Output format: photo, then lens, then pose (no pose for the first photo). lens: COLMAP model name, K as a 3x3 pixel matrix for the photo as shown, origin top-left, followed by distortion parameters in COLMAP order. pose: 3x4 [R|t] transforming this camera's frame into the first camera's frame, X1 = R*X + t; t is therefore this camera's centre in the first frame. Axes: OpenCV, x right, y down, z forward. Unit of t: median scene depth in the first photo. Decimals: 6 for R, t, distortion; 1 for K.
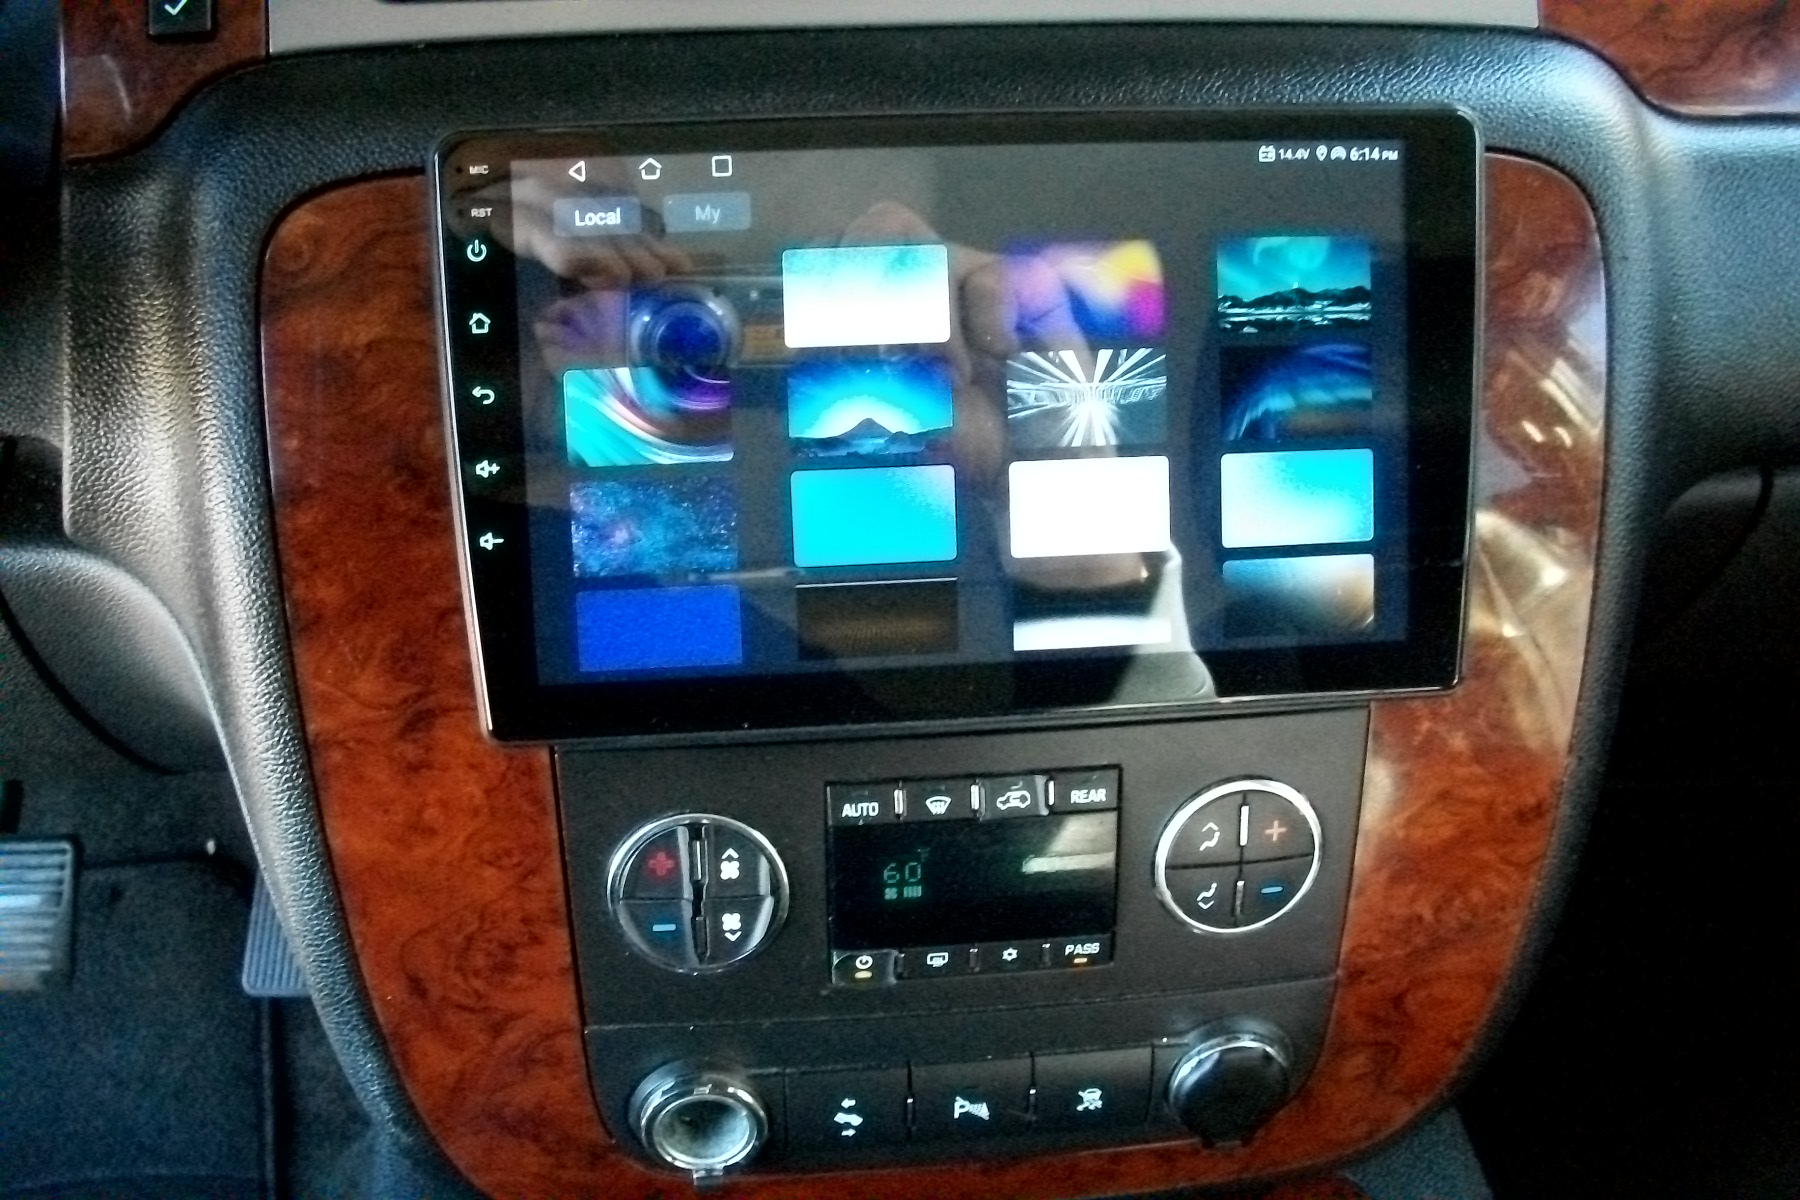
lens RADIAL K [[1850.1, 0, 900.0], [0, 1850.1, 600.0], [0, 0, 1]] dist [-0.177121, 0.001068]
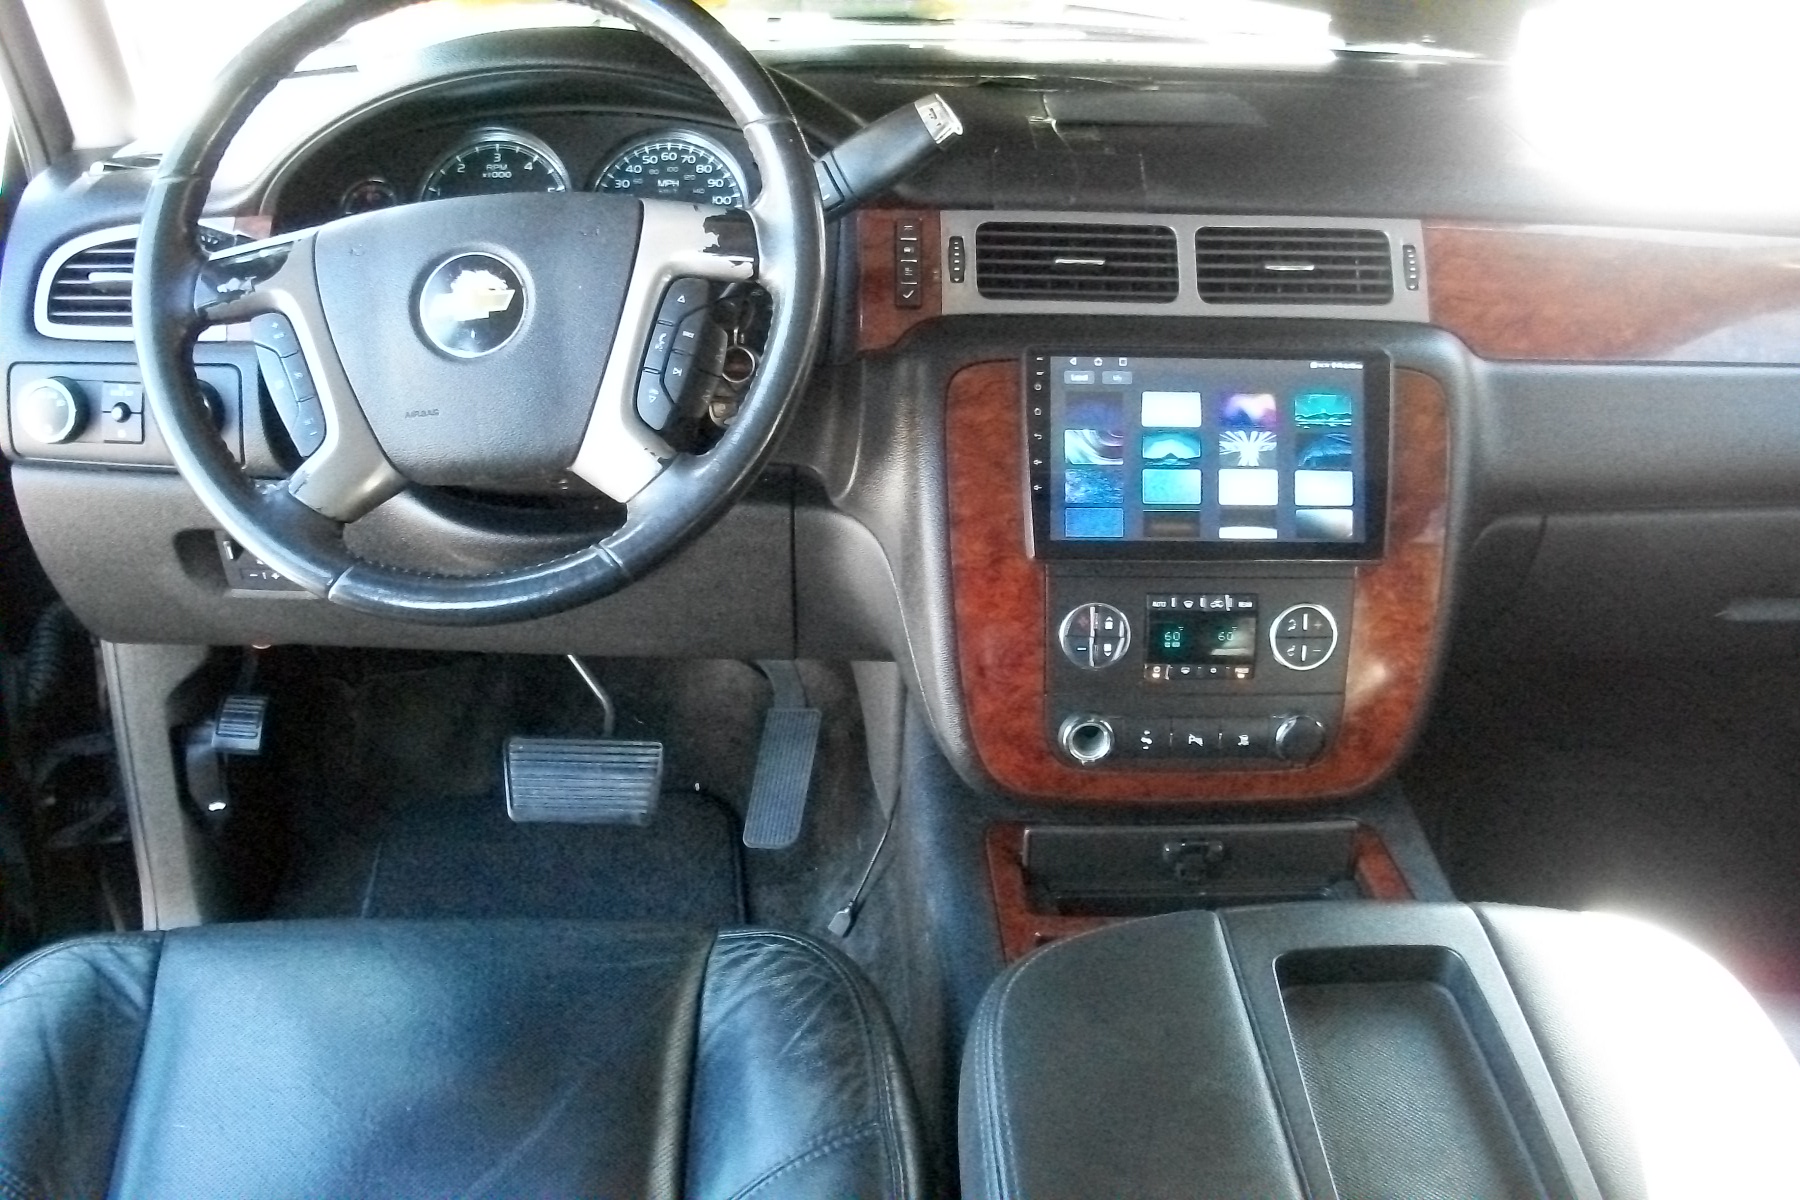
lens RADIAL K [[1850.1, 0, 900.0], [0, 1850.1, 600.0], [0, 0, 1]] dist [-0.177121, 0.001068]
pose [[0.997304, 0.034414, -0.064818, -0.223510], [-0.044490, 0.985941, -0.161062, 0.556775], [0.058364, 0.163512, 0.984814, -1.641228]]
